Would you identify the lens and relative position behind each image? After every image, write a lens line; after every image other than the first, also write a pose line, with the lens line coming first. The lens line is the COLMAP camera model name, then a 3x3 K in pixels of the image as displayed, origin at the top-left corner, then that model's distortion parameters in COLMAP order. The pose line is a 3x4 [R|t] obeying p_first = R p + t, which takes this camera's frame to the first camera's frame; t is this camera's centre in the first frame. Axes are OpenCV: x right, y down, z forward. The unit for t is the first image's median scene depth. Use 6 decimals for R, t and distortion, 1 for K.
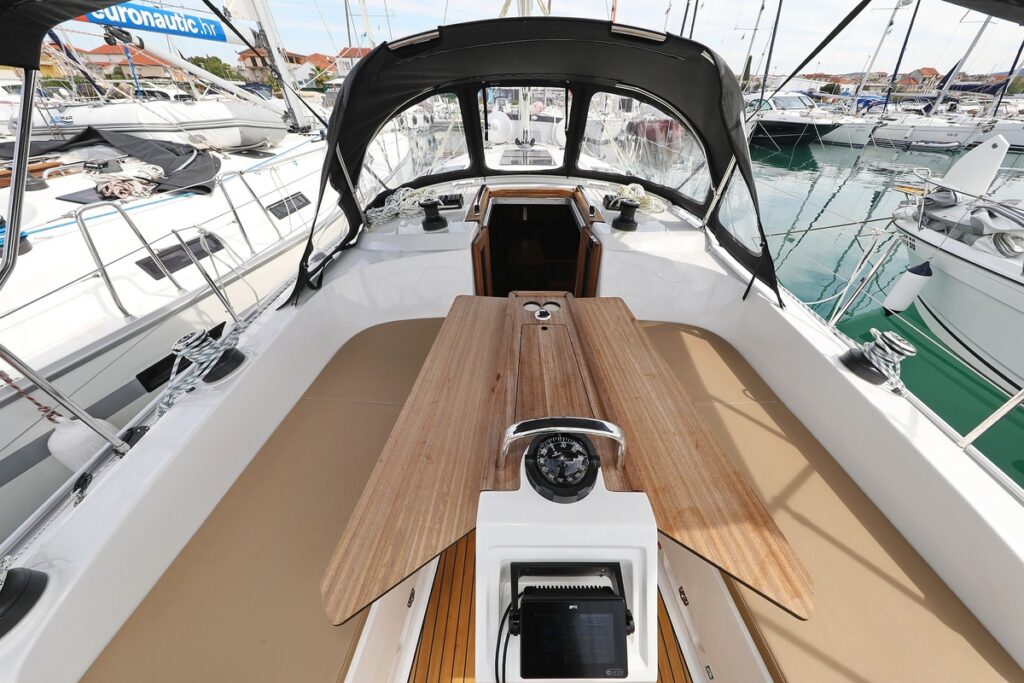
lens RADIAL K [[332.9, 0, 531.7], [0, 332.9, 344.0], [0, 0, 1]] dist [-0.001029, 0.000045]
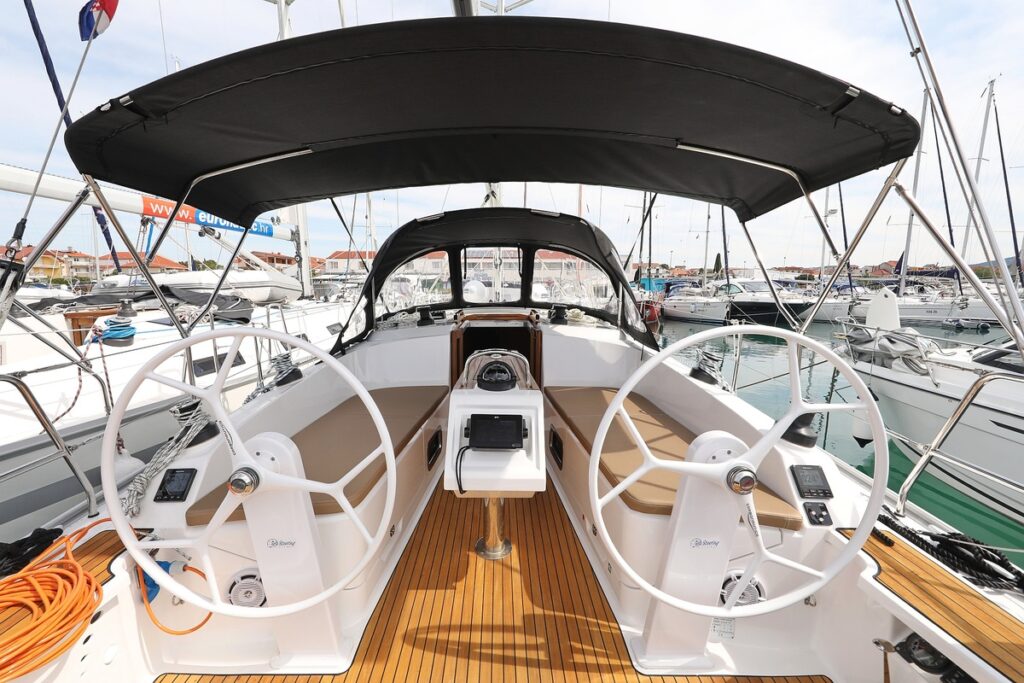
lens RADIAL K [[409.8, 0, 498.9], [0, 409.8, 390.5], [0, 0, 1]] dist [-0.001570, -0.000155]
pose [[0.999480, 0.002392, -0.032147, 0.047398], [-0.014793, 0.920075, -0.391462, 0.356393], [0.028642, 0.391734, 0.919633, -0.298716]]
